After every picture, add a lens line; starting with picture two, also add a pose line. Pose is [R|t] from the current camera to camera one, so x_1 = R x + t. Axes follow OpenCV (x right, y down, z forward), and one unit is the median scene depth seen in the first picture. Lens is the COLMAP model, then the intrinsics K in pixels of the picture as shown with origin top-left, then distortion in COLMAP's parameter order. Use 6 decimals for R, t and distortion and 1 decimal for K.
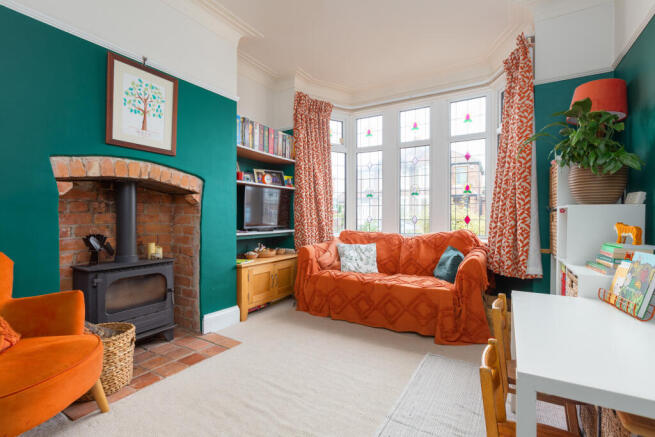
lens RADIAL K [[317.8, 0, 329.2], [0, 317.8, 212.2], [0, 0, 1]] dist [0.000843, 0.000425]
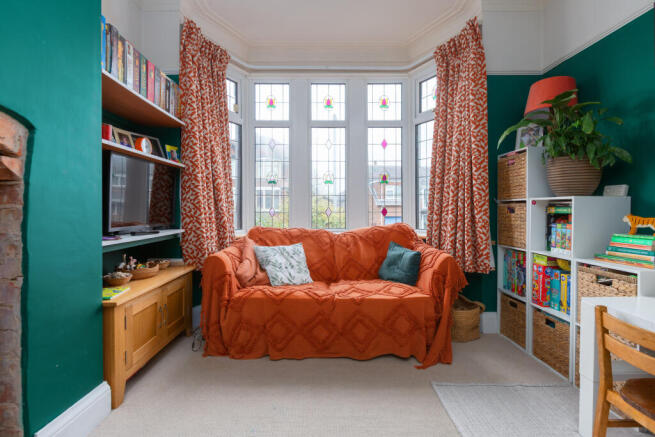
lens RADIAL K [[315.3, 0, 327.7], [0, 315.3, 207.6], [0, 0, 1]] dist [-0.004373, 0.000337]
pose [[0.855250, -0.000182, 0.518216, -0.216764], [-0.005114, 0.999948, 0.008790, 0.004011], [-0.518190, -0.010167, 0.855205, 0.333691]]
